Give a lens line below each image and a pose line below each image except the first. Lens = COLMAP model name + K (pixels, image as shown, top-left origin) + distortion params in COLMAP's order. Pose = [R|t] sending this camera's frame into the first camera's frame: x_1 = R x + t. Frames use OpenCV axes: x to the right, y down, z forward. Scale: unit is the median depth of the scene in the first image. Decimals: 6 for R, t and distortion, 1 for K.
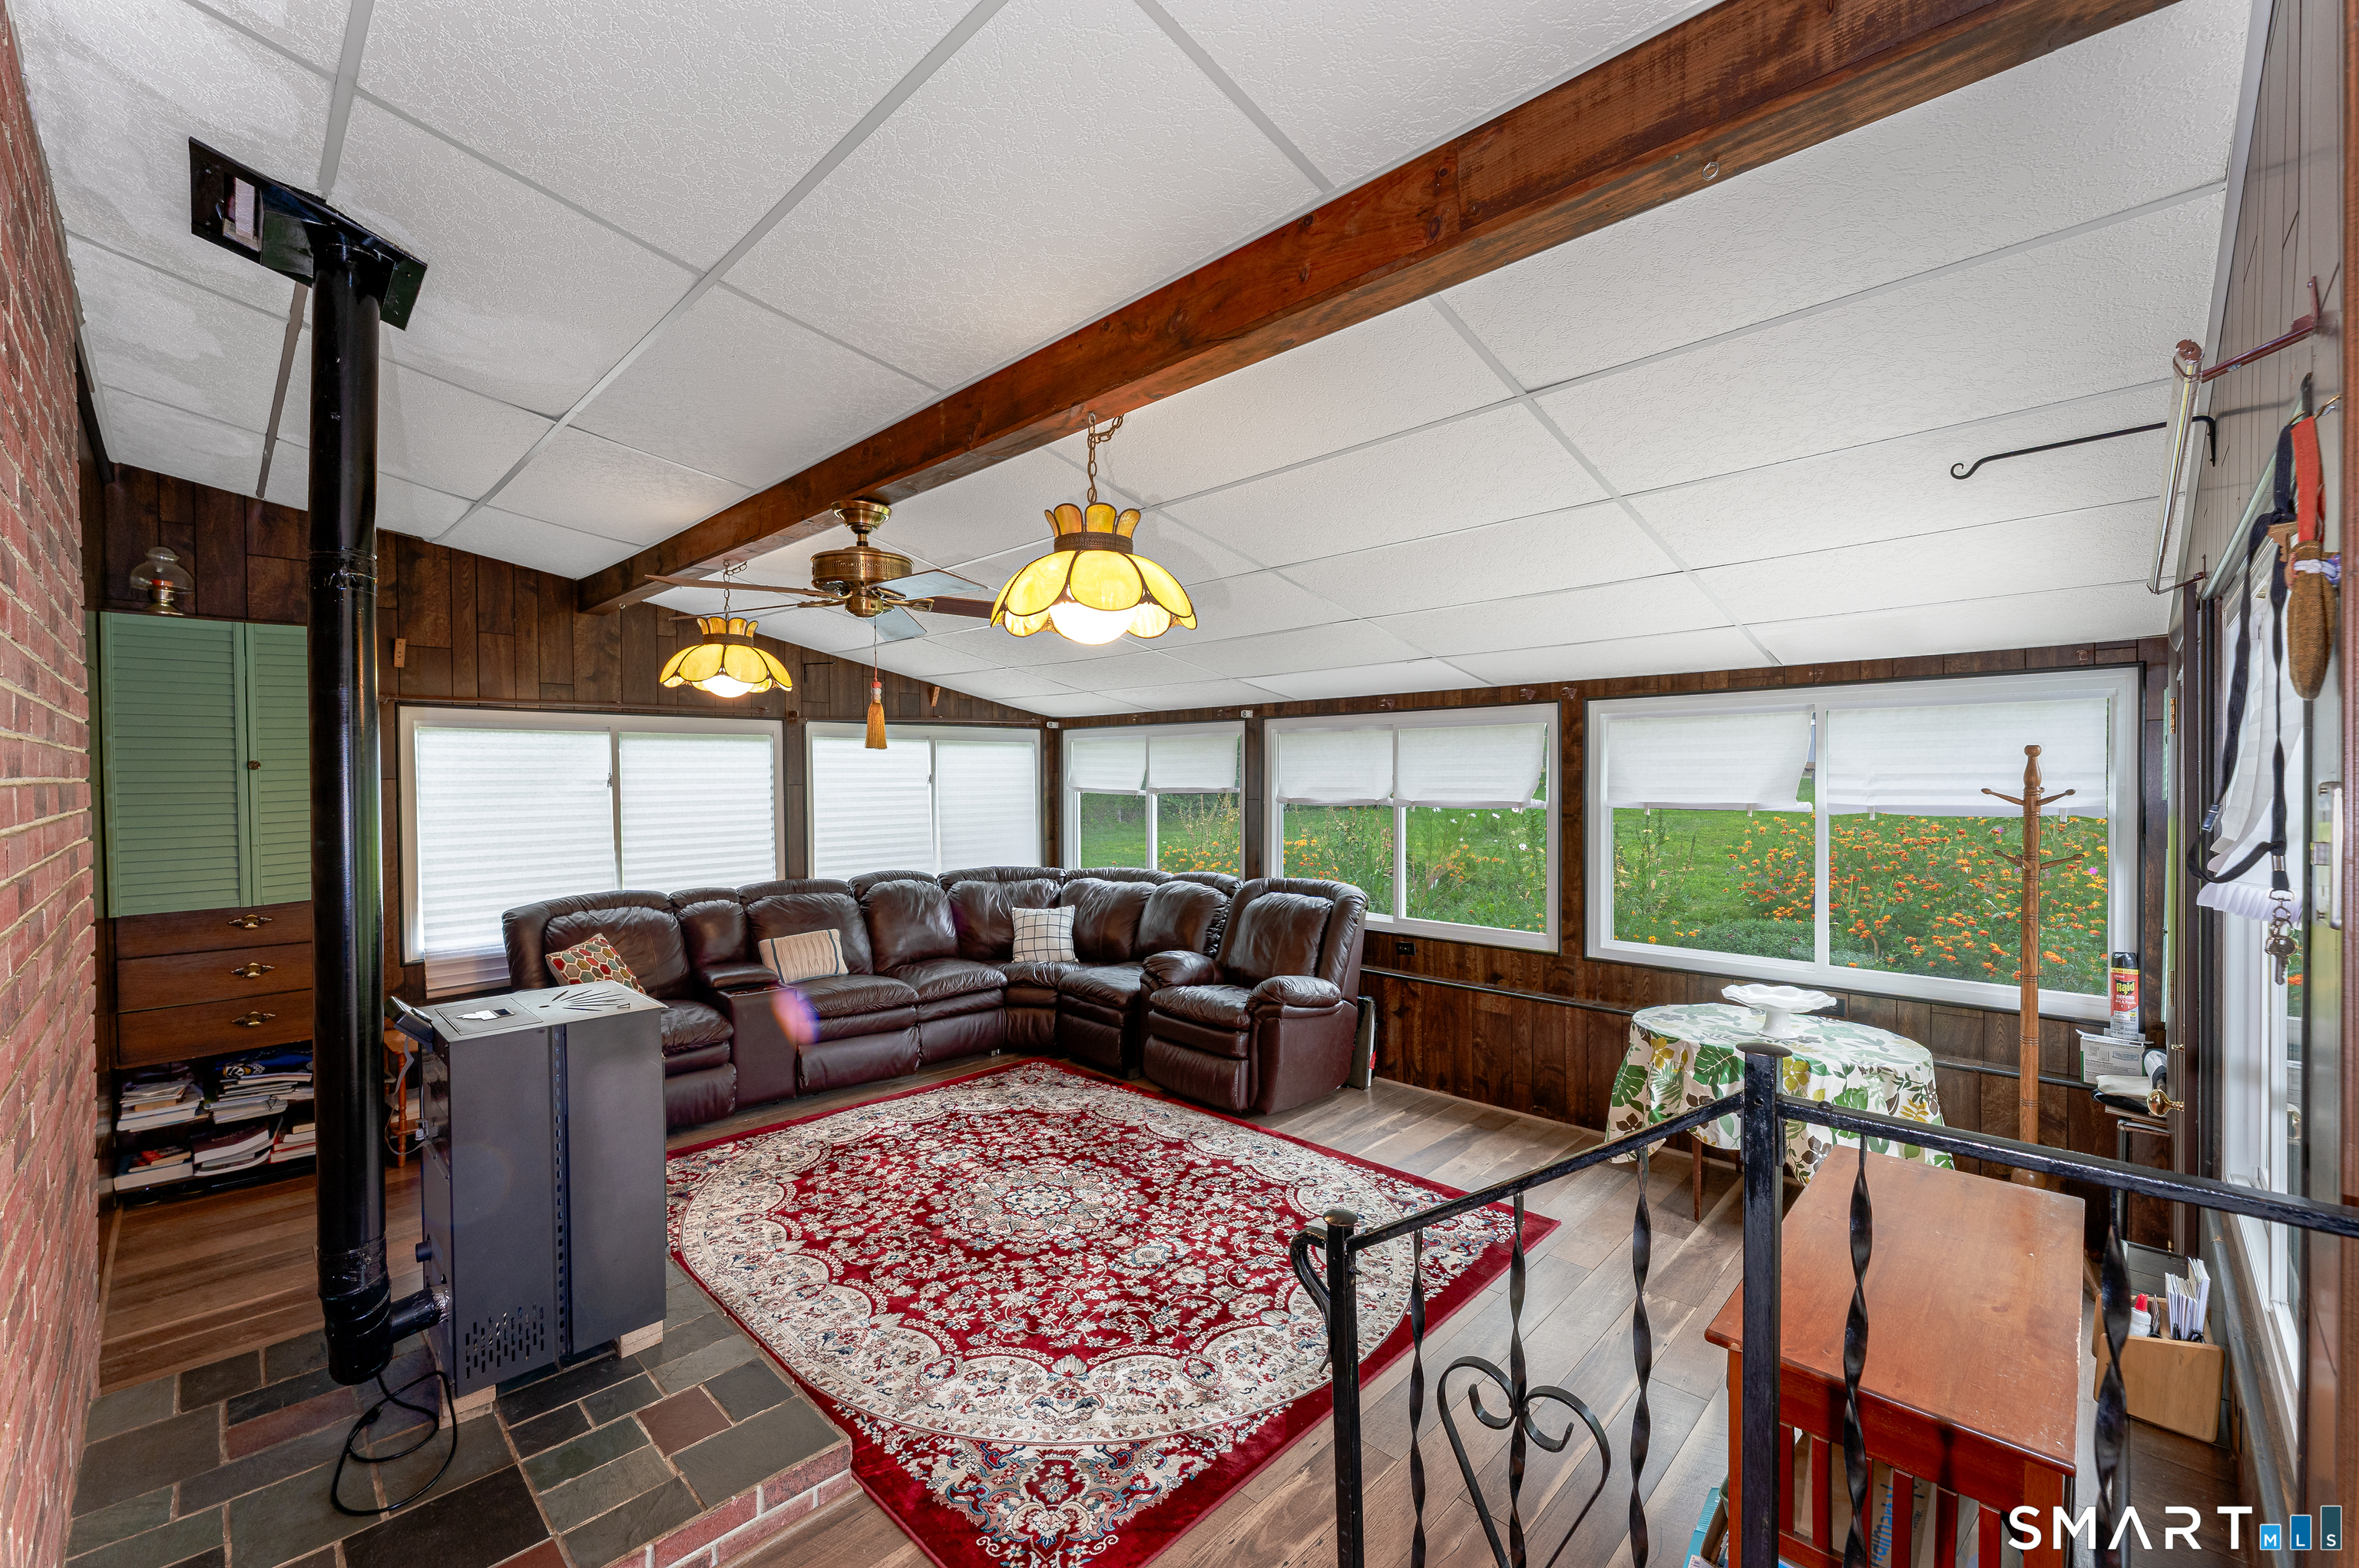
lens RADIAL K [[956.3, 0, 1172.8], [0, 956.3, 776.1], [0, 0, 1]] dist [0.001501, -0.002288]
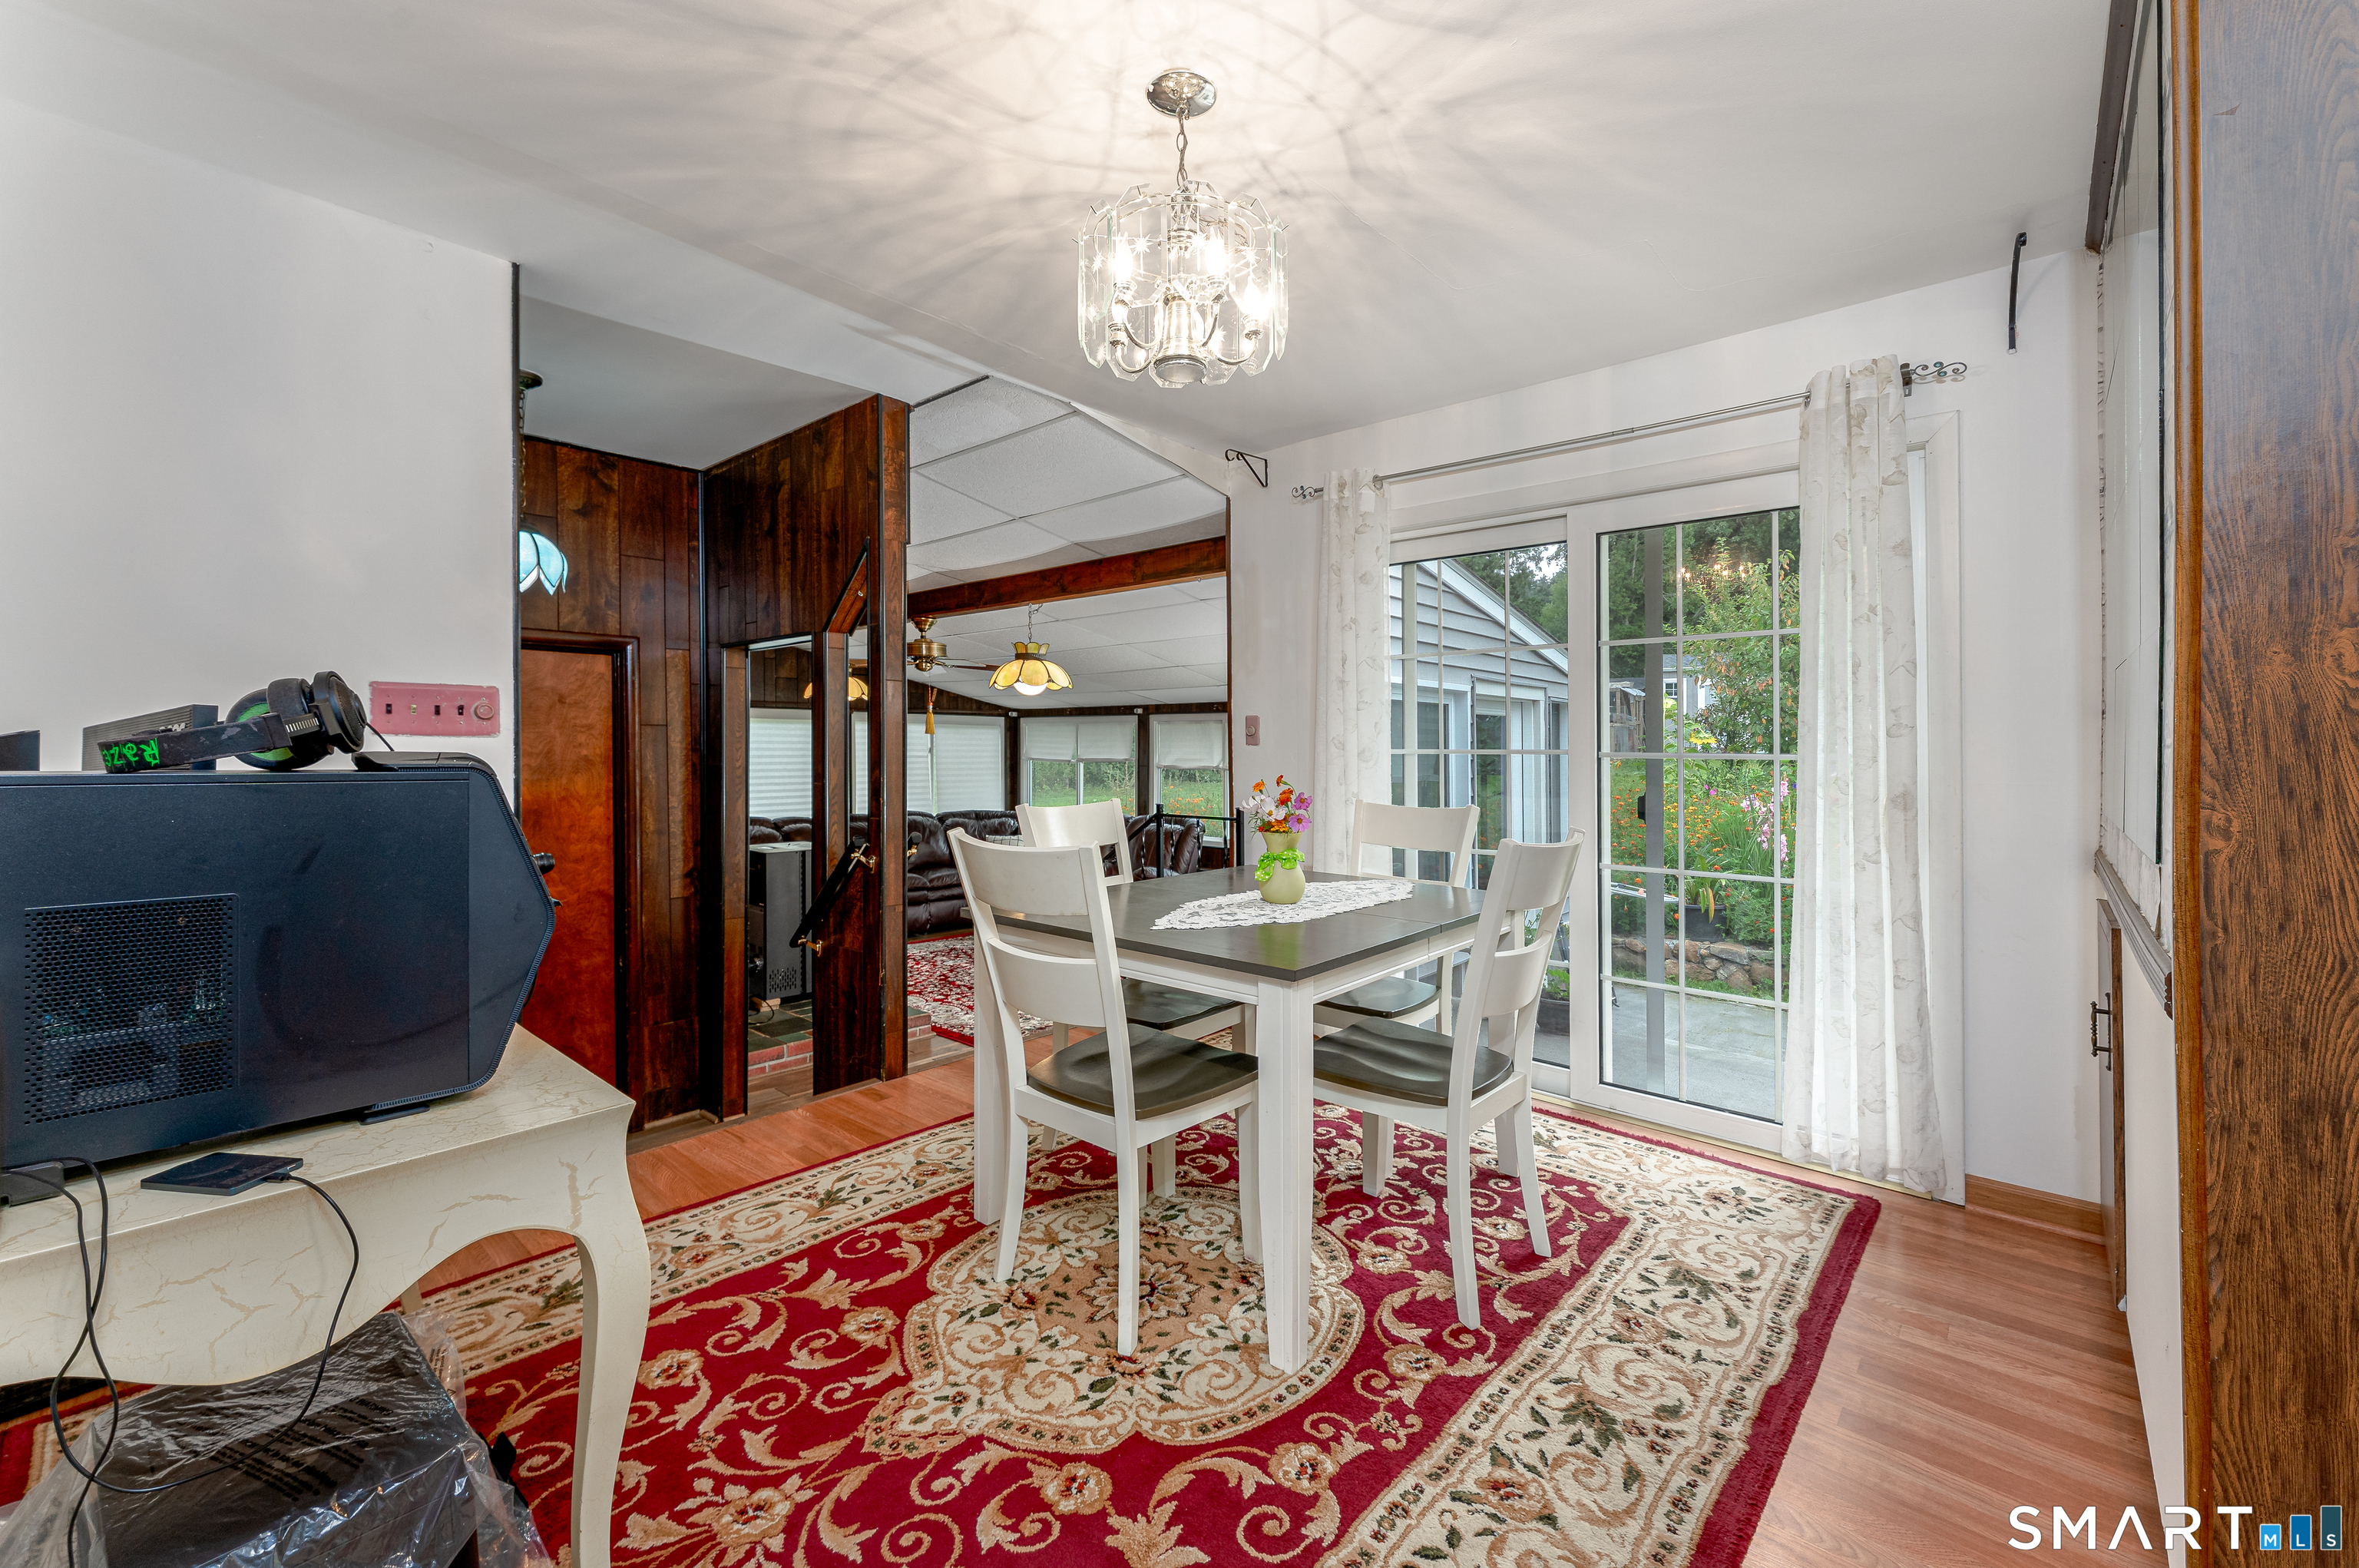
lens RADIAL K [[956.3, 0, 1191.9], [0, 956.3, 747.6], [0, 0, 1]] dist [0.001501, -0.002288]
pose [[0.998184, 0.006666, 0.059873, 0.084165], [-0.006427, 0.999971, -0.004190, 0.002874], [-0.059899, 0.003798, 0.998197, -0.673589]]
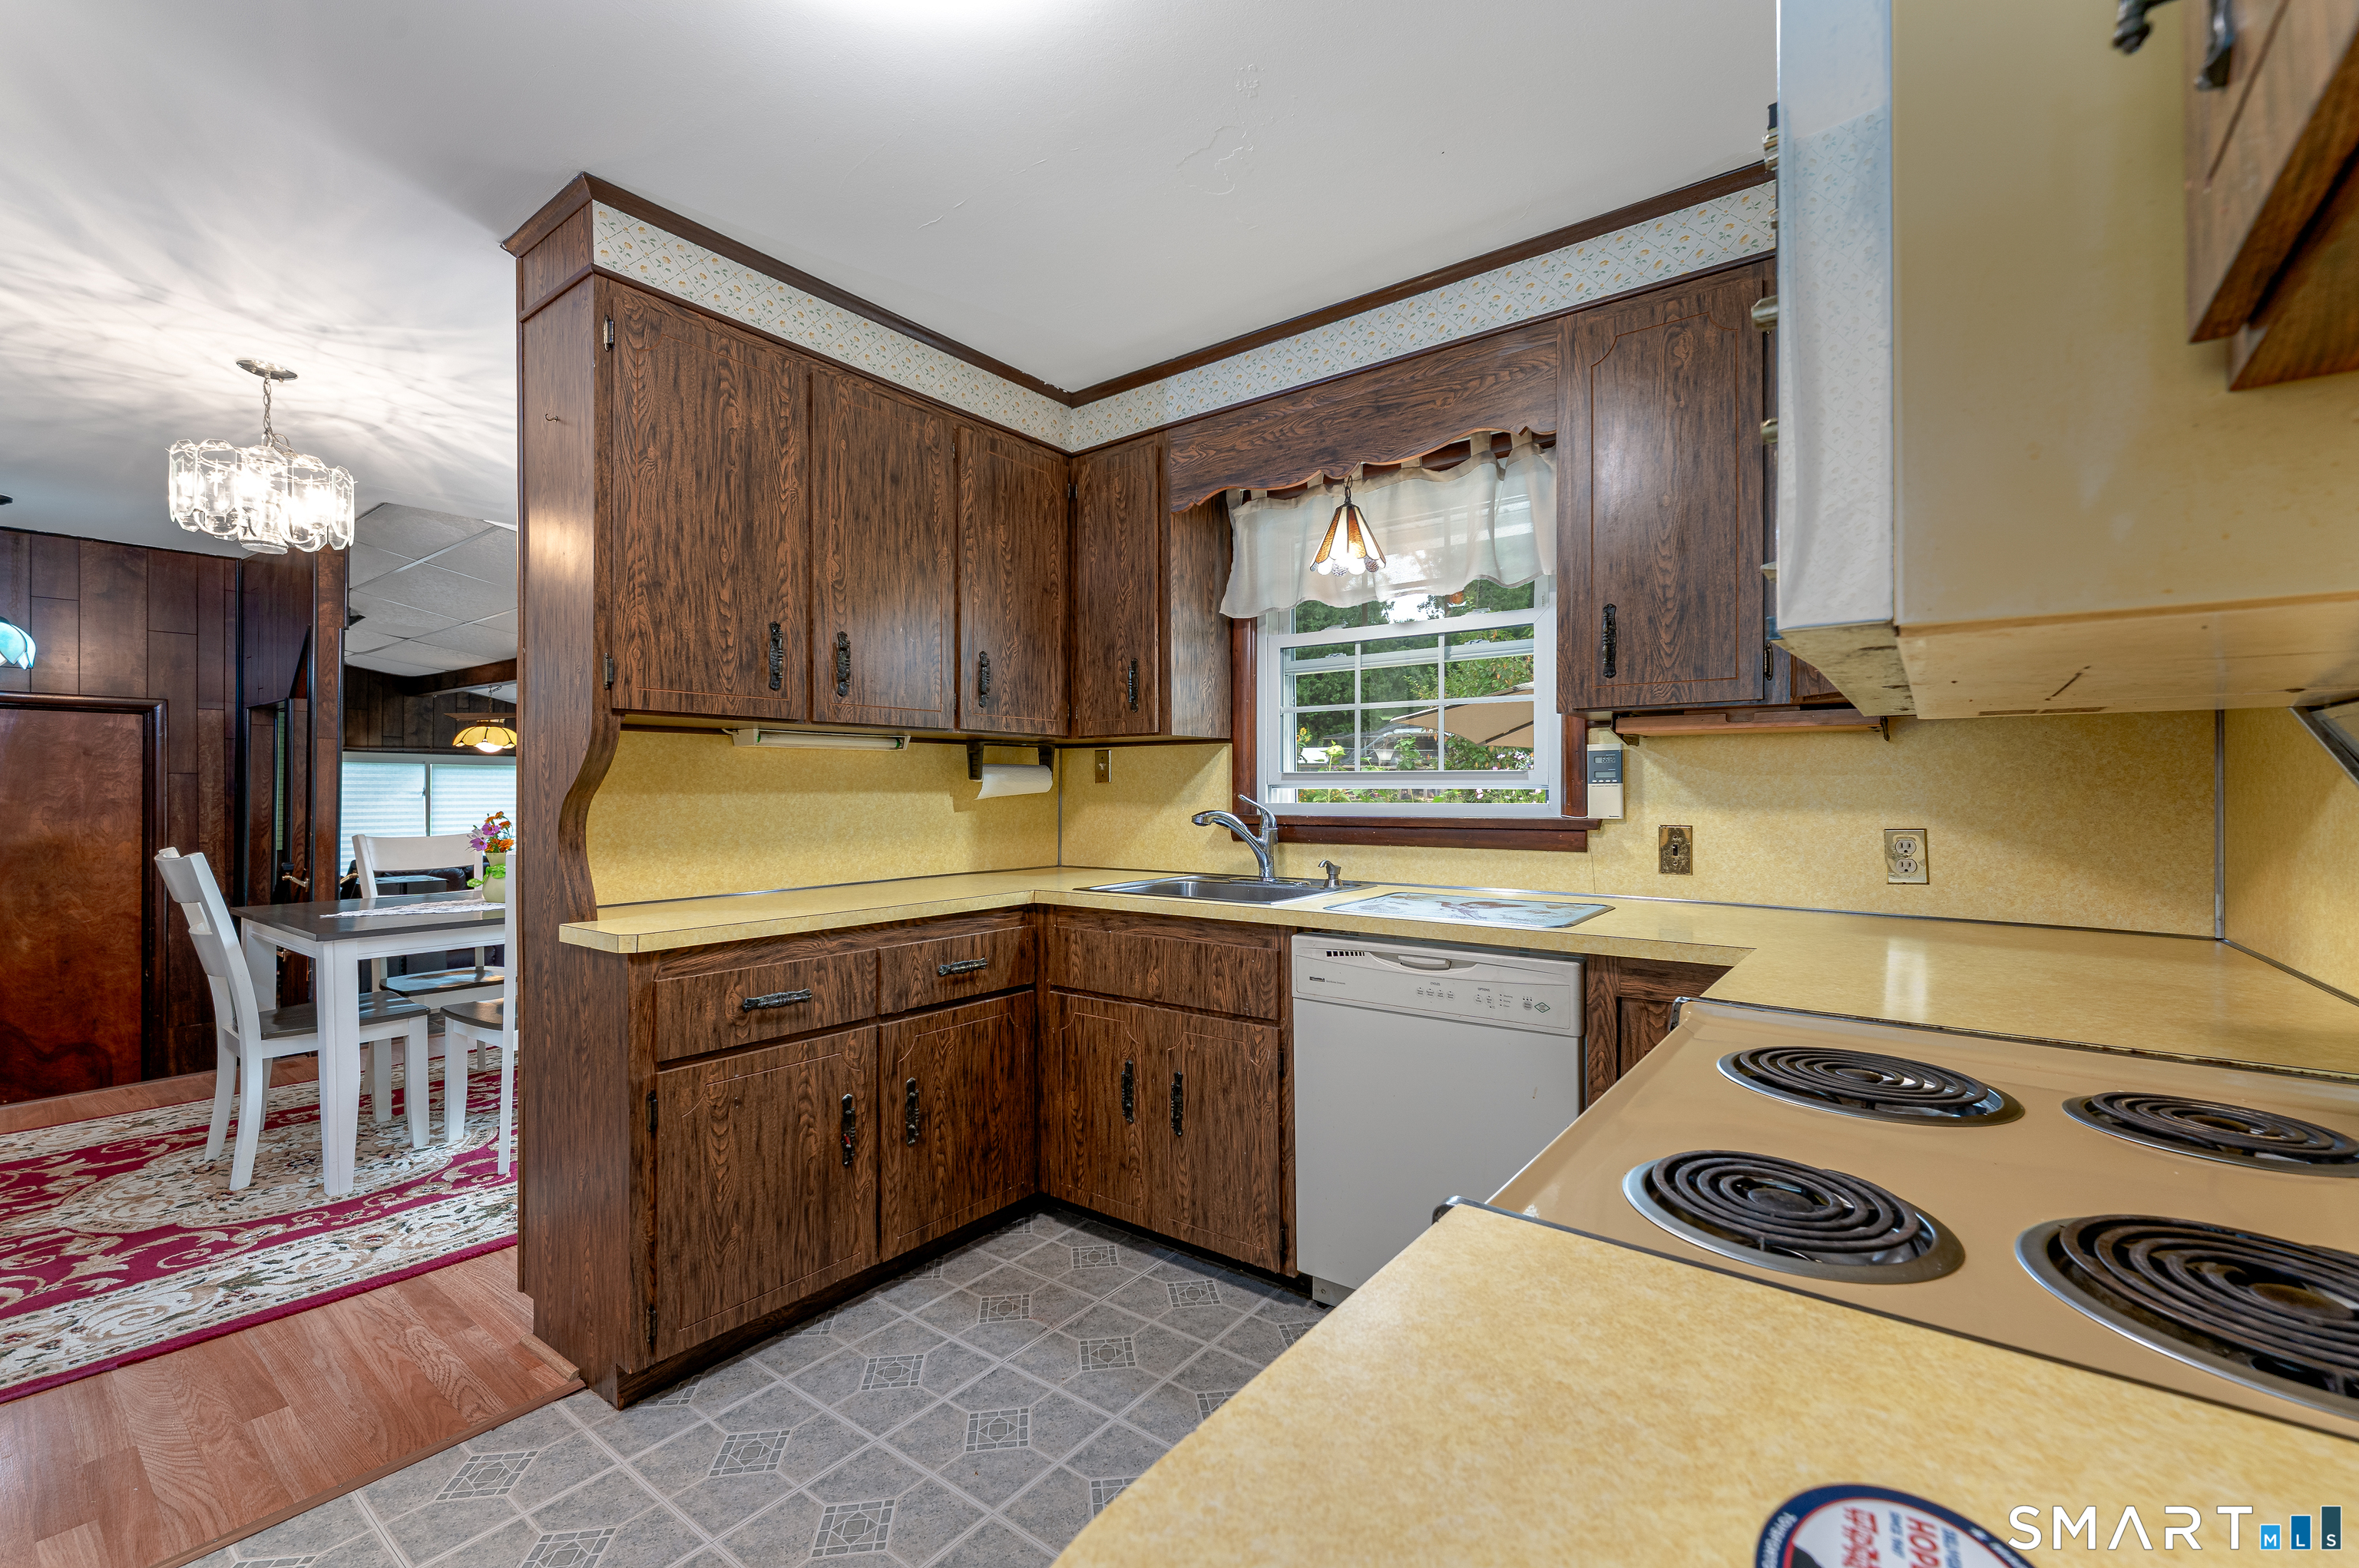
lens RADIAL K [[956.3, 0, 1191.6], [0, 956.3, 783.6], [0, 0, 1]] dist [0.001501, -0.002288]
pose [[0.989378, 0.003600, 0.145324, 0.543347], [-0.002705, 0.999976, -0.006359, -0.002818], [-0.145343, 0.005898, 0.989364, -0.934298]]
